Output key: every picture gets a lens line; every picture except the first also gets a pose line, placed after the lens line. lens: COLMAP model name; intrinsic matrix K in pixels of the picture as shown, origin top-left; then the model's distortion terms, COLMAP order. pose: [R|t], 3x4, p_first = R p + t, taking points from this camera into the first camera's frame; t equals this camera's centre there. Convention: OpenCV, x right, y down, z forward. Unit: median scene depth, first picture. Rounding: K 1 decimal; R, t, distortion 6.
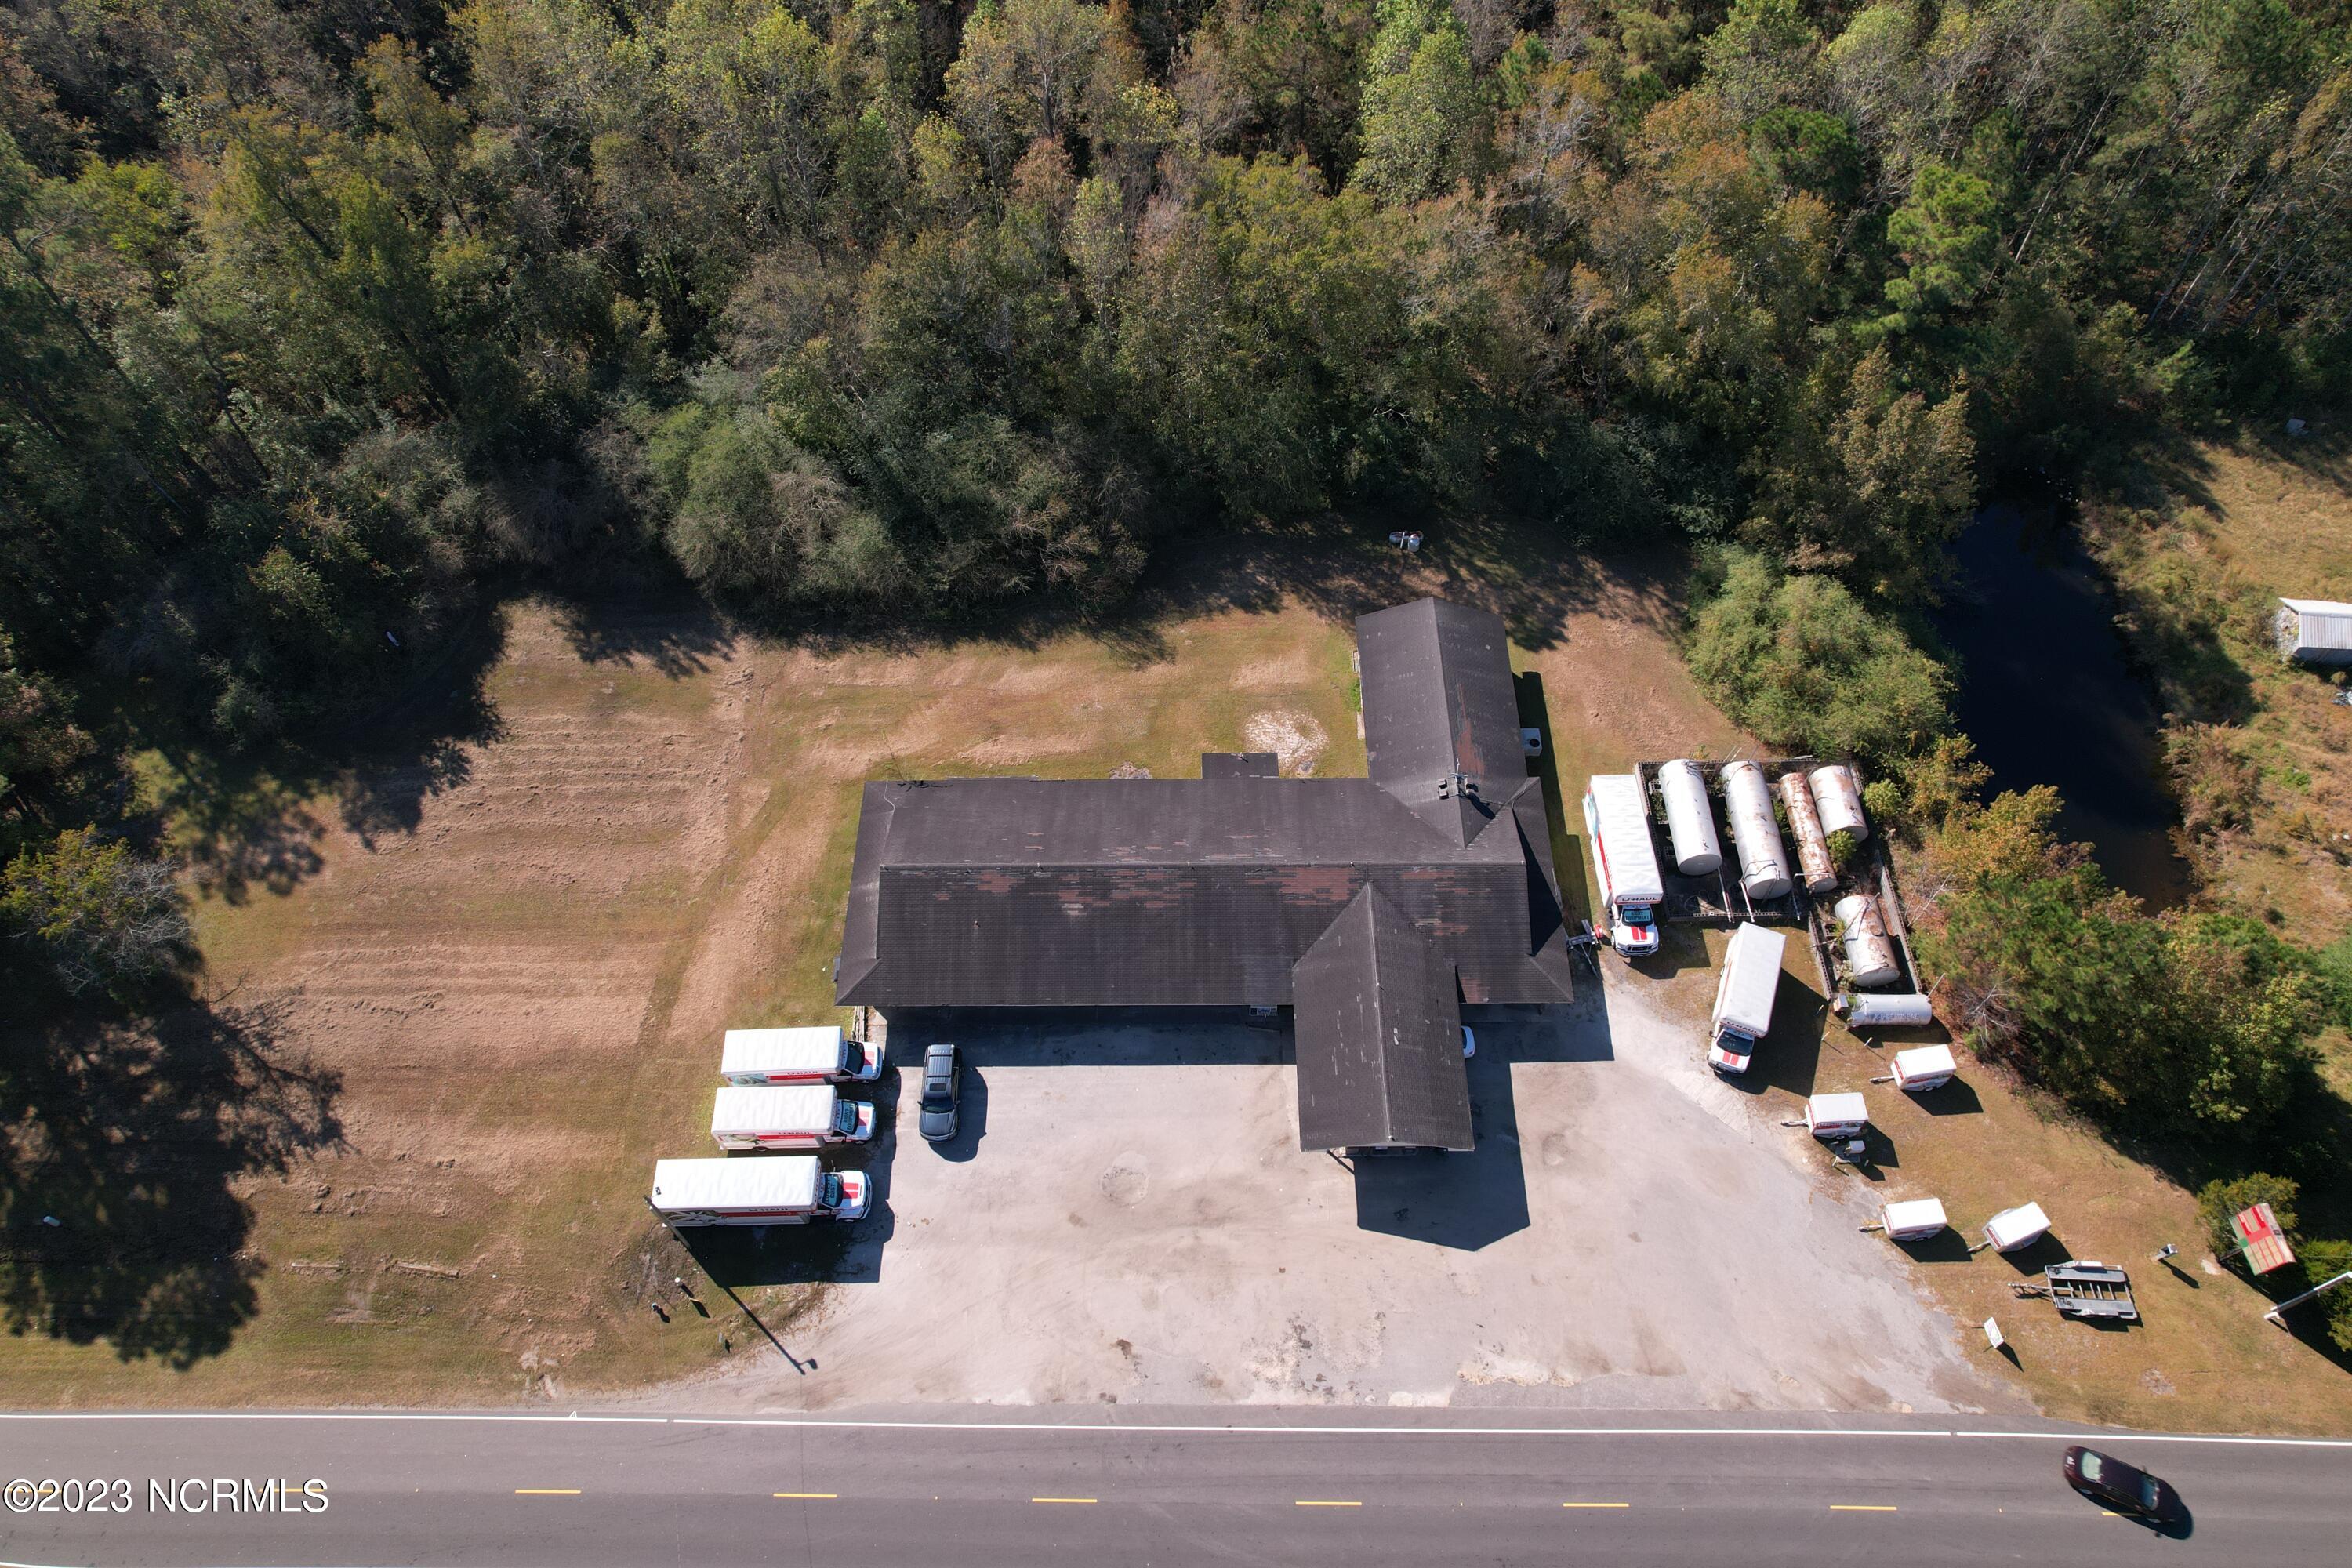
lens RADIAL K [[1503.1, 0, 1186.0], [0, 1503.1, 784.4], [0, 0, 1]] dist [-0.077179, 0.071078]
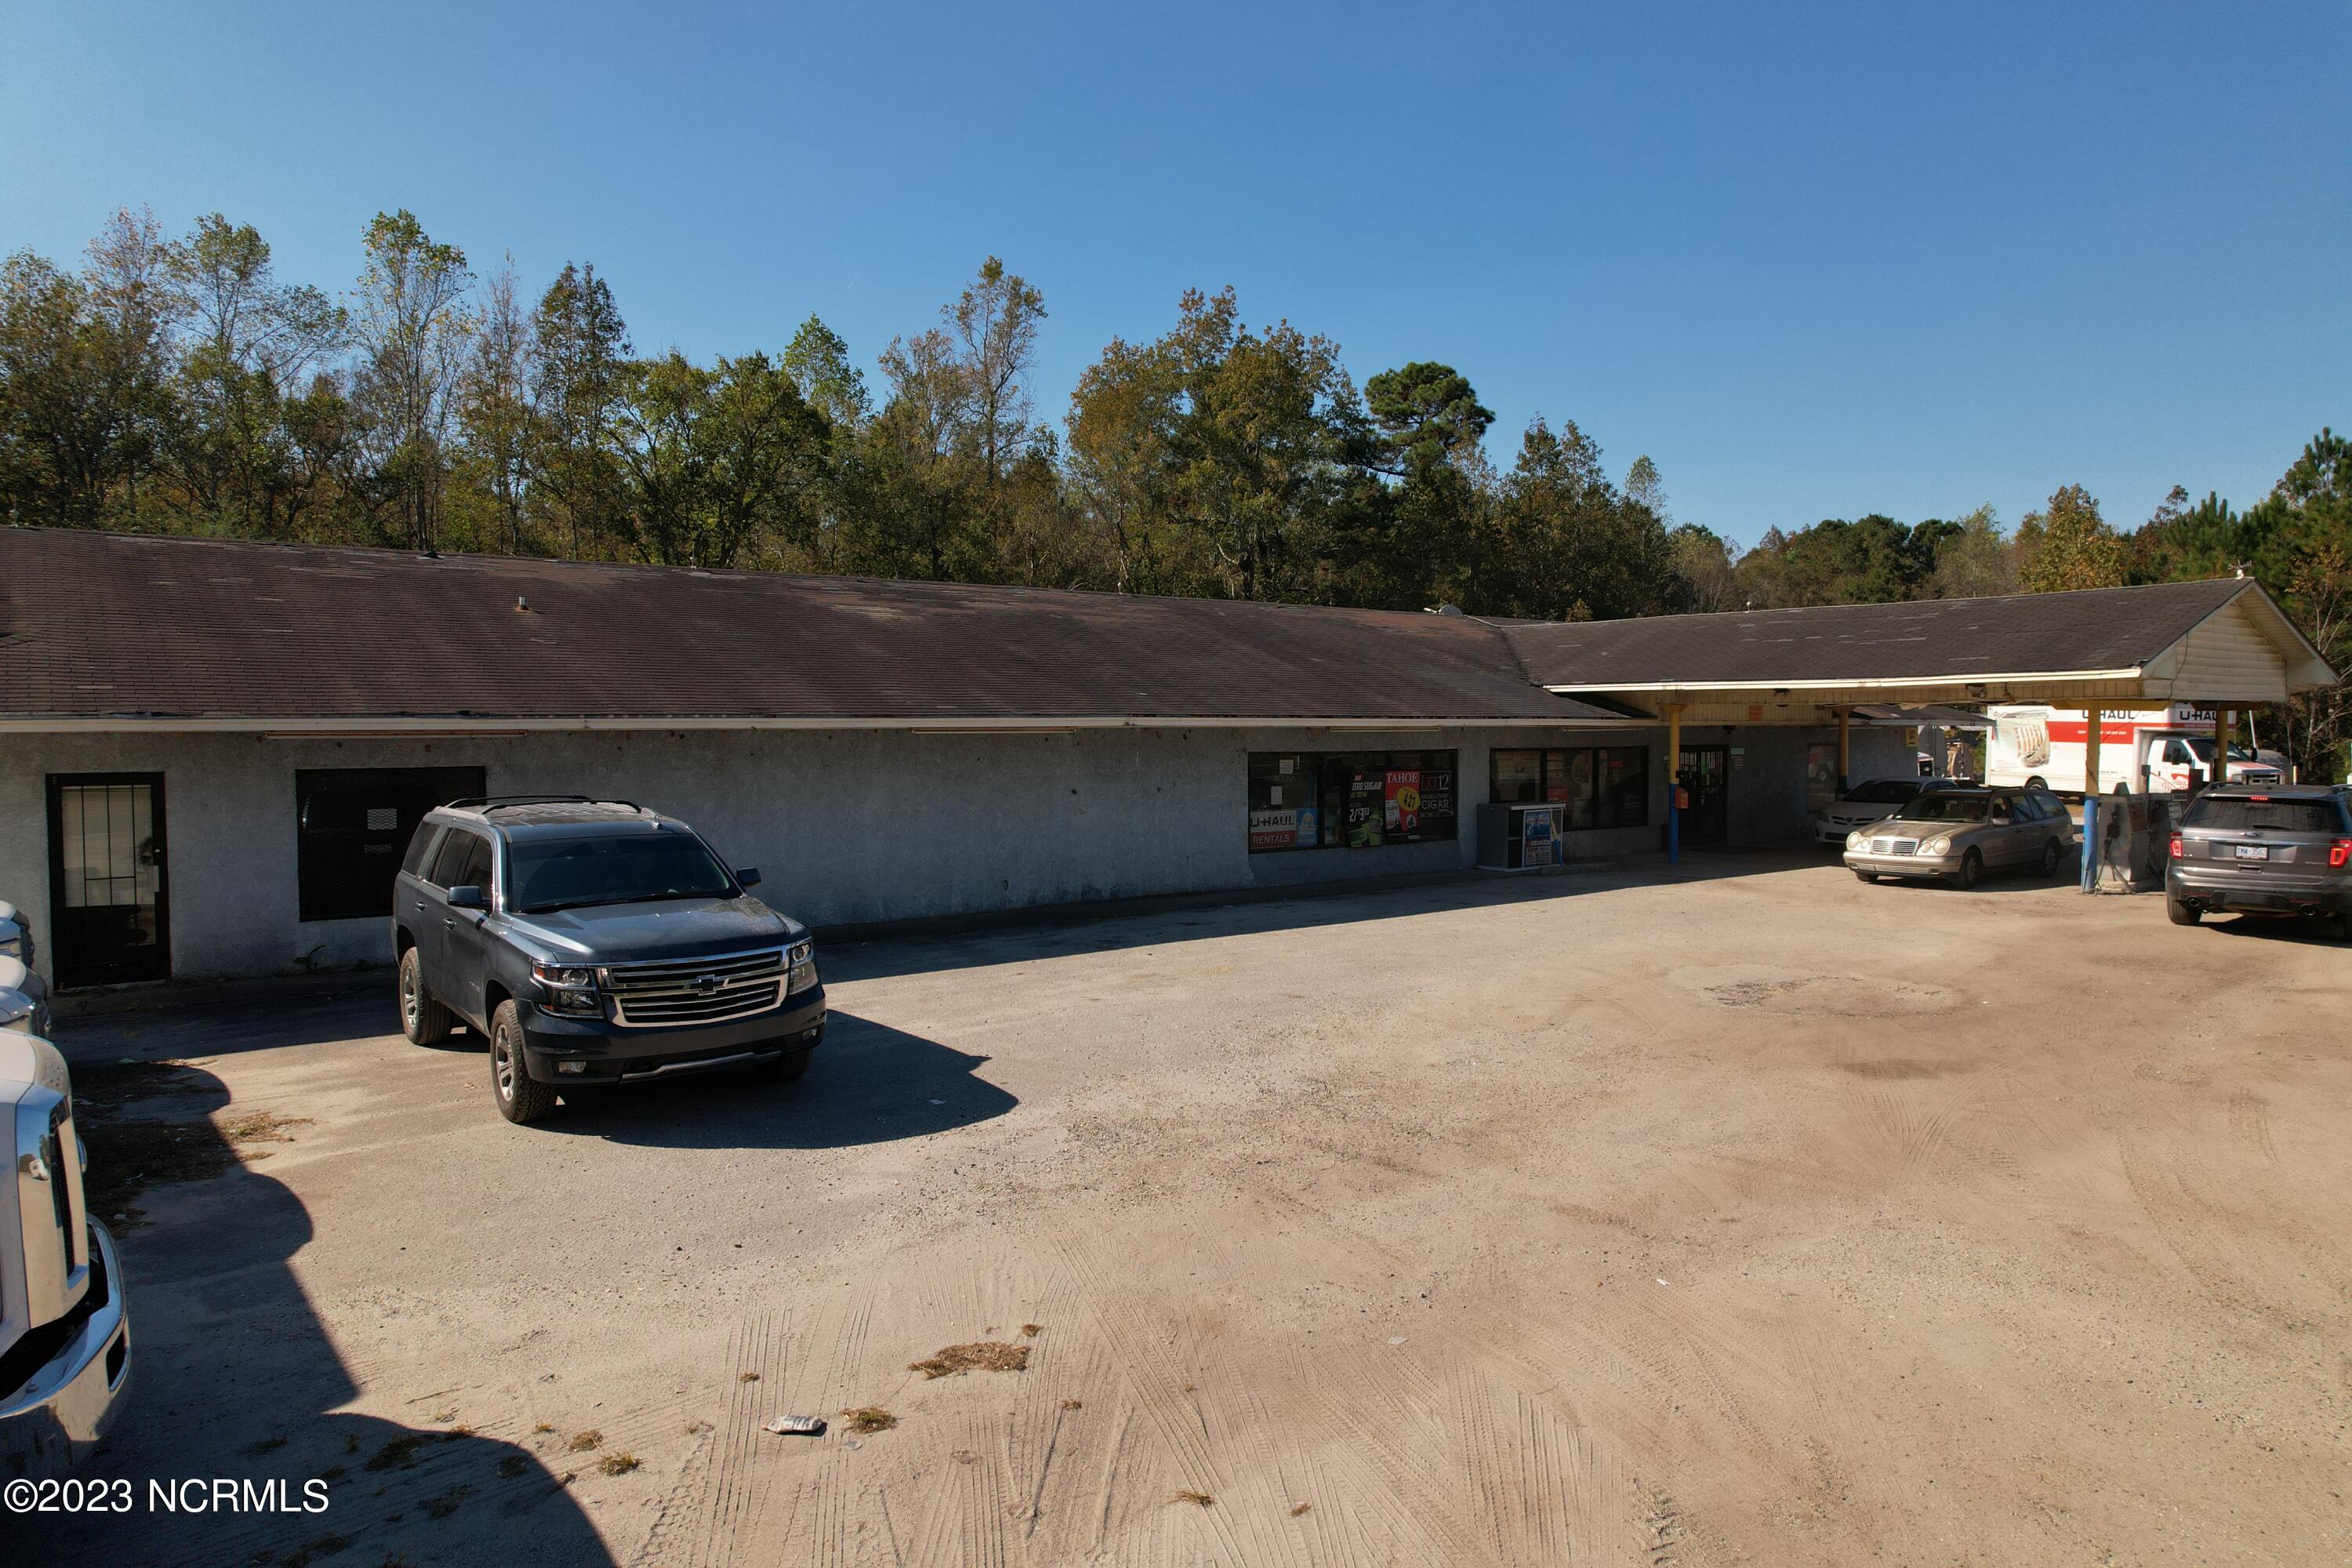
lens RADIAL K [[1503.1, 0, 1186.0], [0, 1503.1, 784.4], [0, 0, 1]] dist [-0.077179, 0.071078]
pose [[0.790469, -0.018877, 0.612211, -0.202465], [0.510900, 0.571642, -0.642033, 0.314444], [-0.337846, 0.820286, 0.461509, 0.884053]]
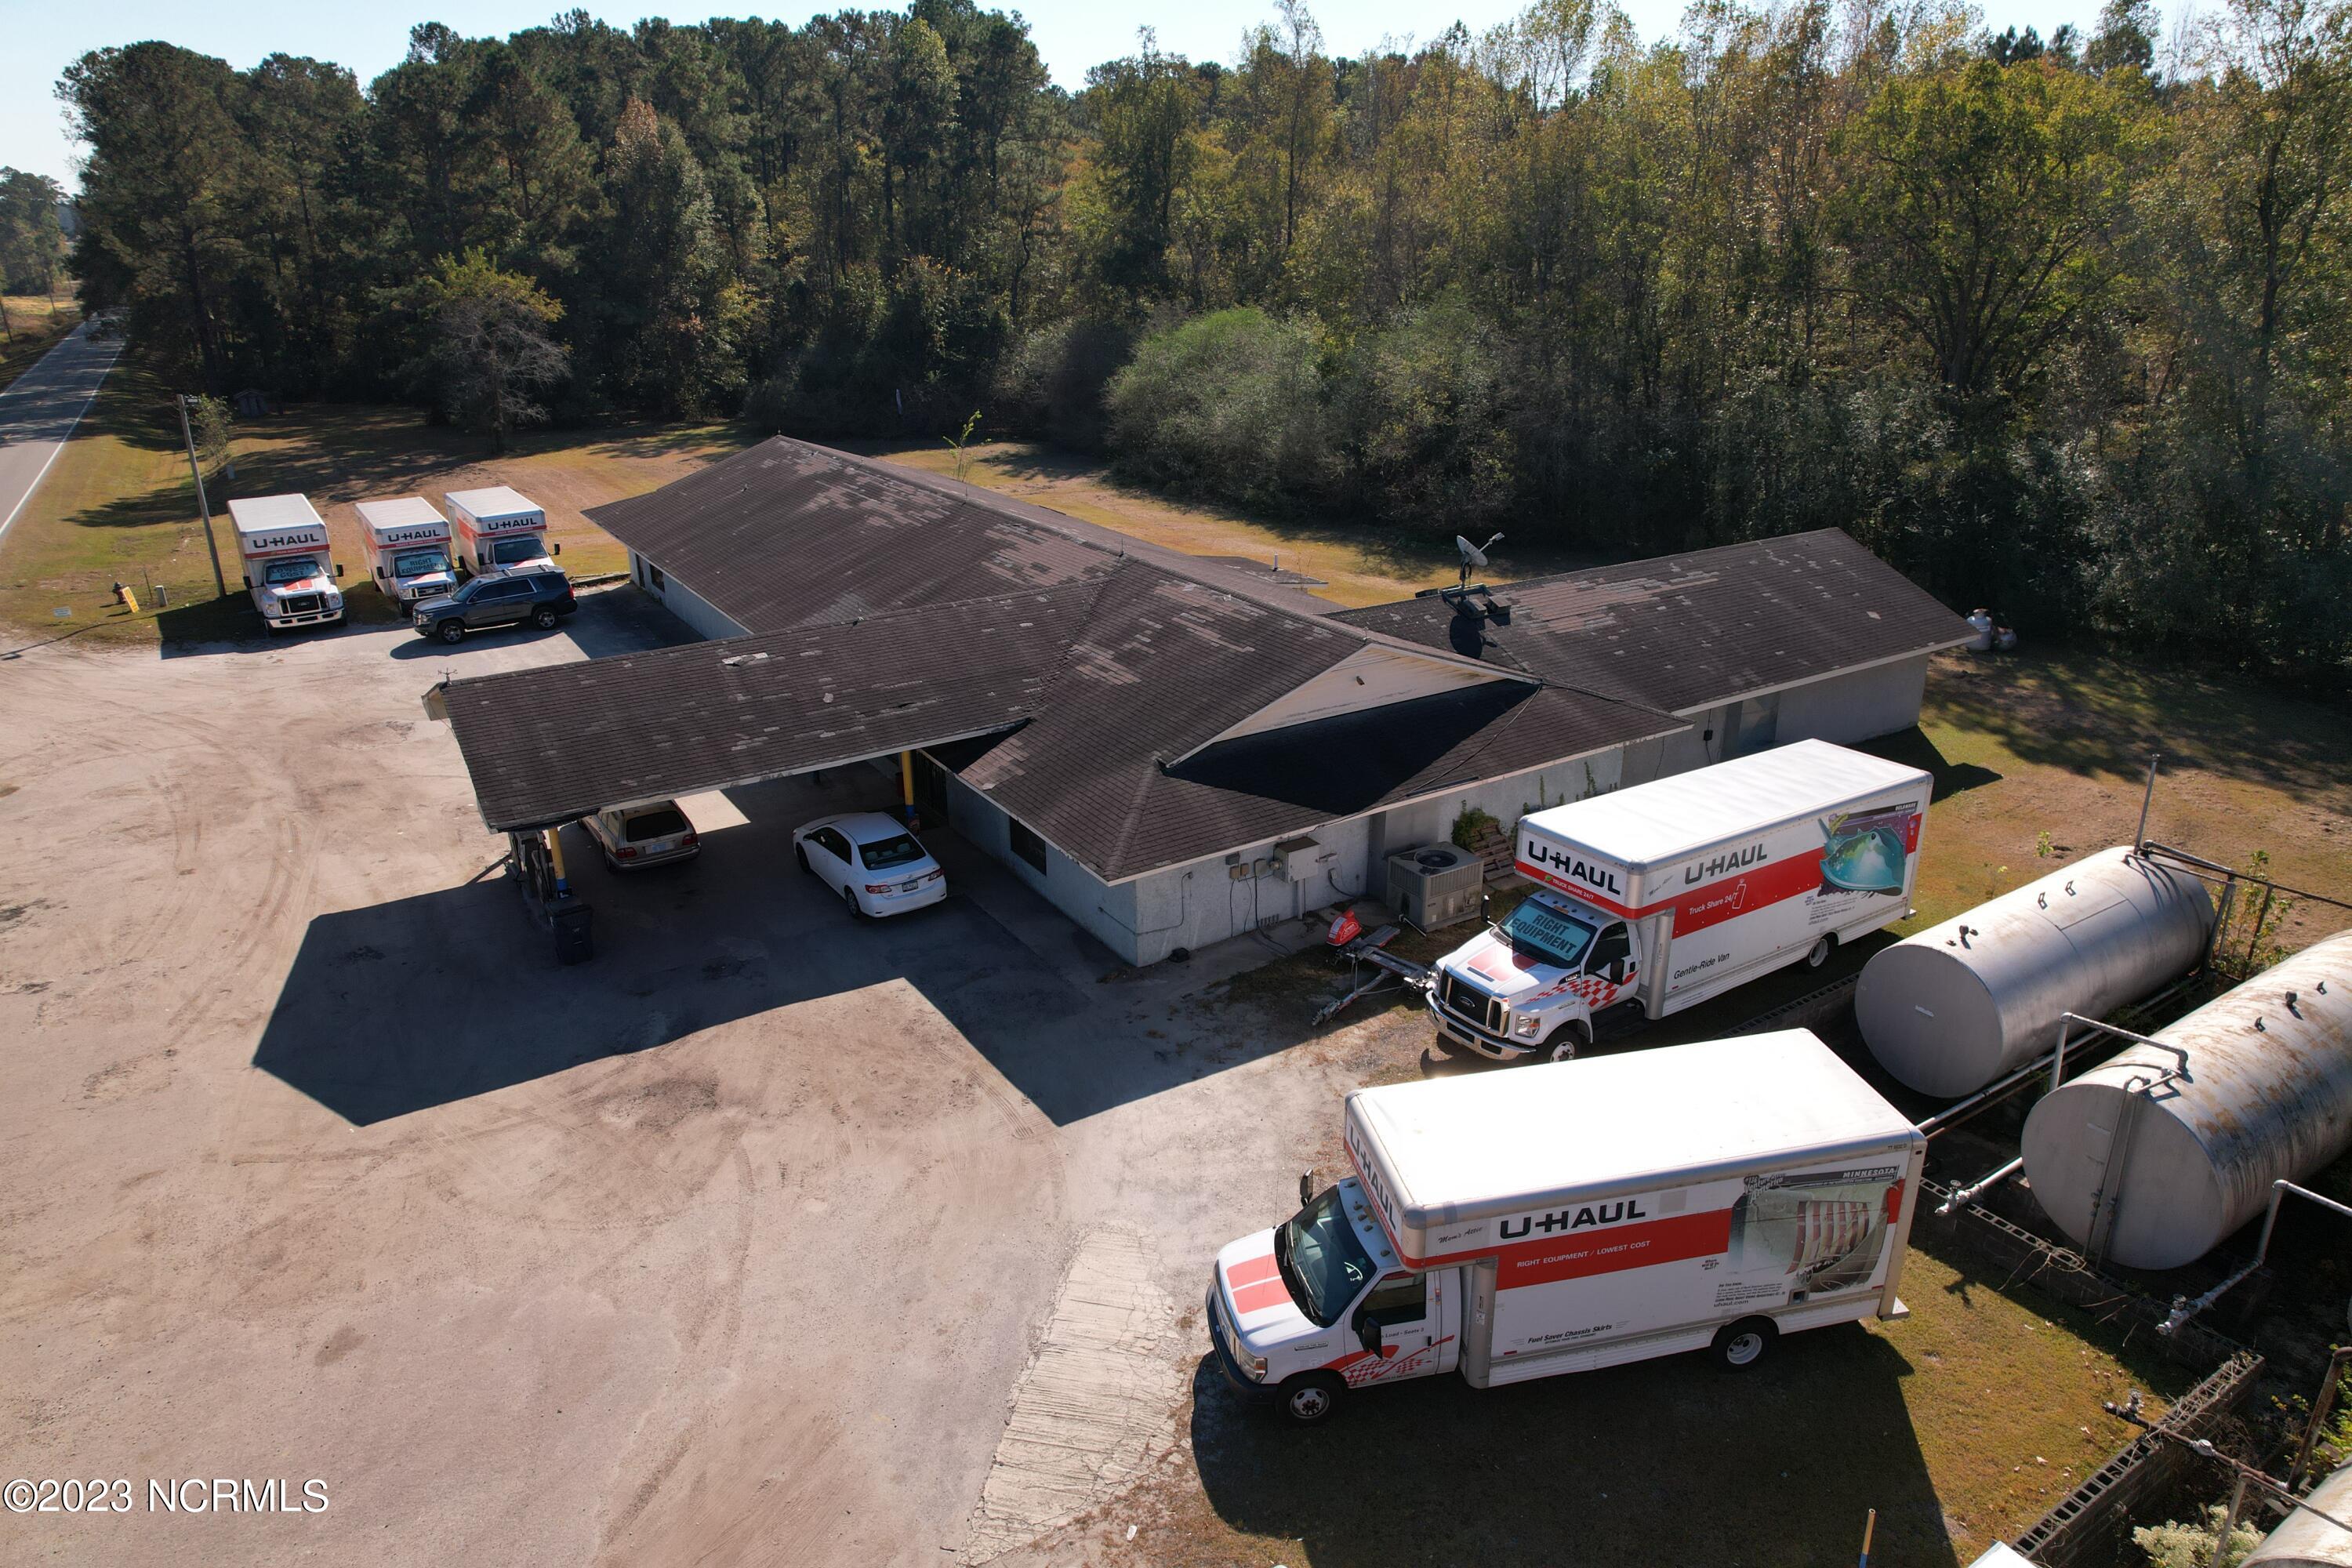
lens RADIAL K [[1503.1, 0, 1186.0], [0, 1503.1, 784.4], [0, 0, 1]] dist [-0.077179, 0.071078]
pose [[0.539614, 0.305196, -0.784648, 0.498255], [-0.701810, 0.677872, -0.218980, 0.186566], [0.465059, 0.668838, 0.579979, 0.808125]]
